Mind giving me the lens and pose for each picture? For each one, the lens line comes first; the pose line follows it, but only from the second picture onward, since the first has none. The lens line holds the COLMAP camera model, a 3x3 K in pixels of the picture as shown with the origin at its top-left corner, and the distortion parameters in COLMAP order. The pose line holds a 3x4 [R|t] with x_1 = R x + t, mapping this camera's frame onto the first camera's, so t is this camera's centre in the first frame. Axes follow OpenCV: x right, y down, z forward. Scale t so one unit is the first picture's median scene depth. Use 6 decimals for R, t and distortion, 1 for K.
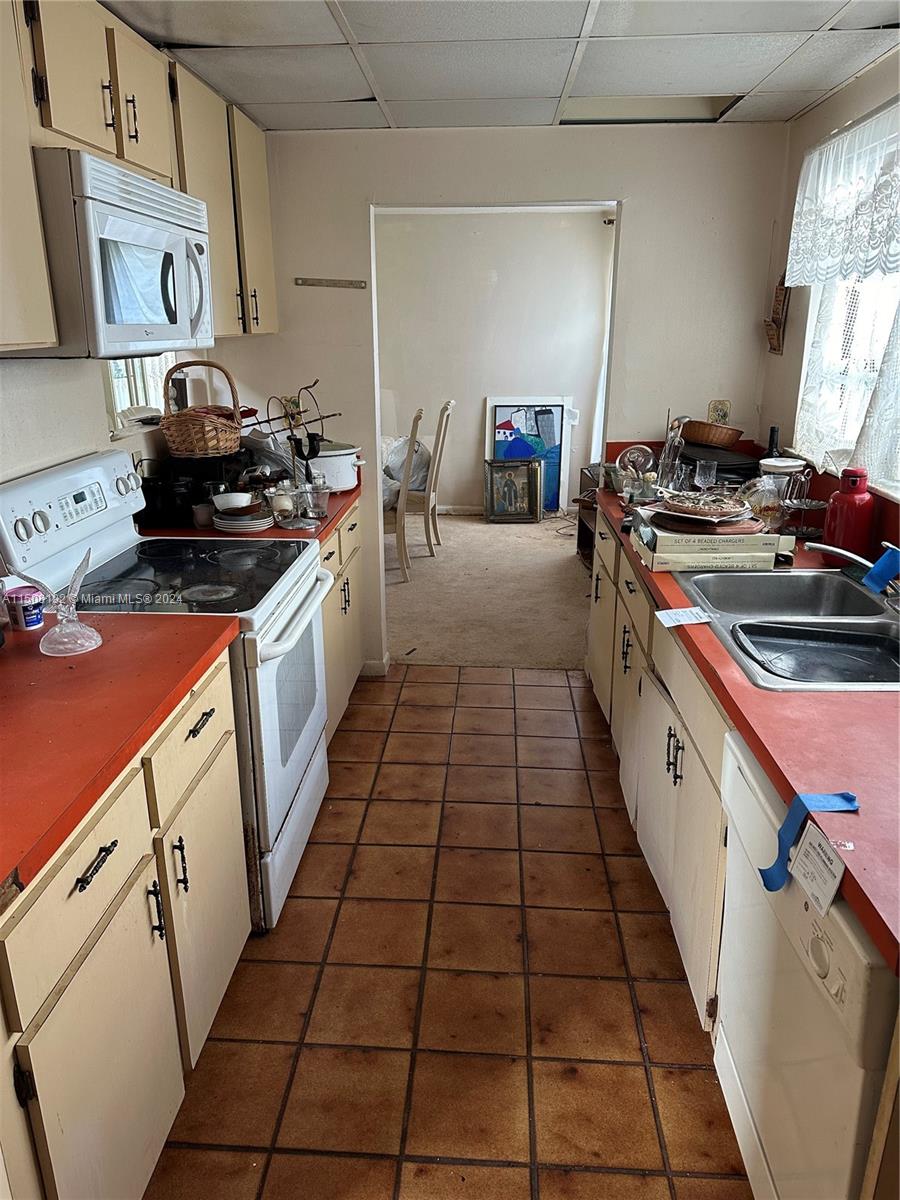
lens RADIAL K [[842.7, 0, 450.0], [0, 842.7, 600.0], [0, 0, 1]] dist [0.047006, -0.053326]
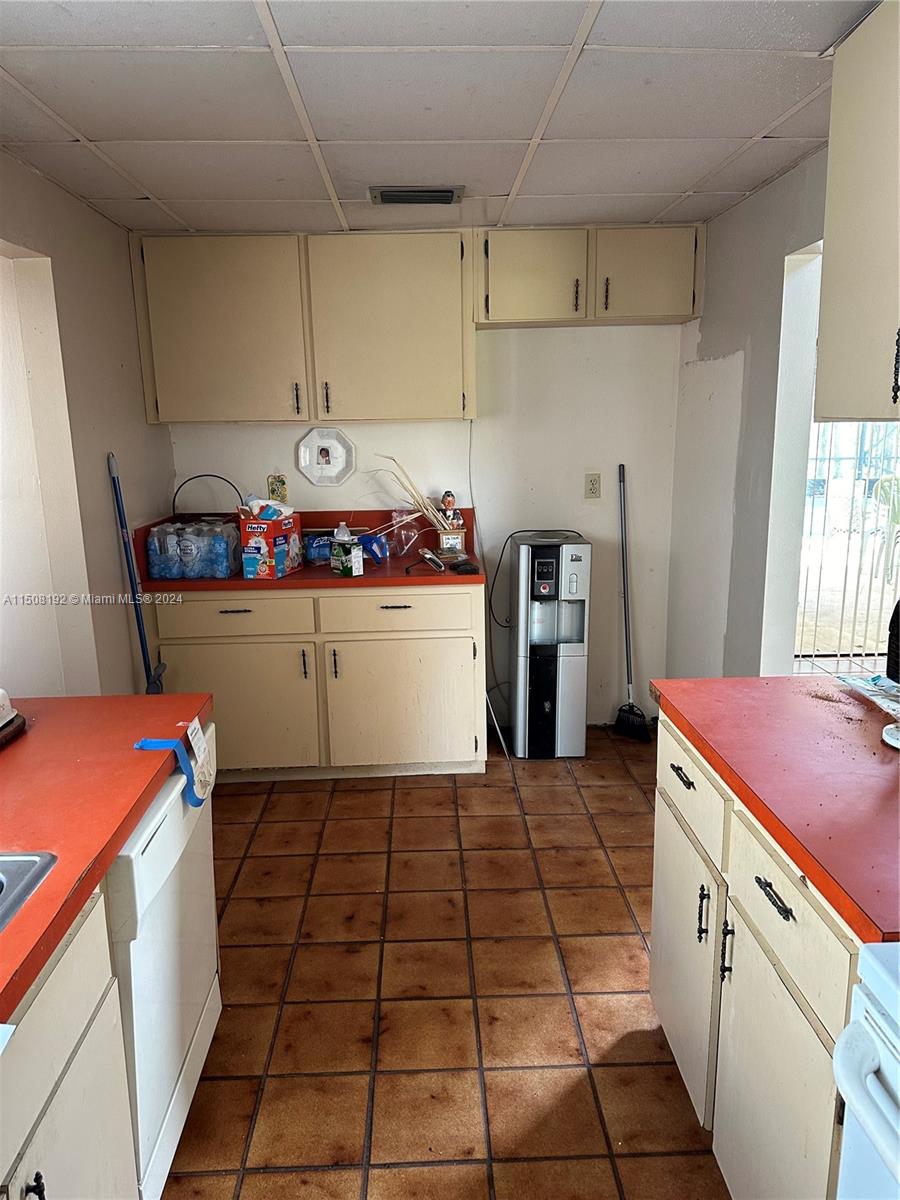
lens RADIAL K [[842.7, 0, 450.0], [0, 842.7, 600.0], [0, 0, 1]] dist [0.047006, -0.053326]
pose [[-0.995412, 0.034428, -0.089269, 0.063572], [-0.015056, 0.865029, 0.501496, -0.496719], [0.094486, 0.500539, -0.860542, 1.571422]]
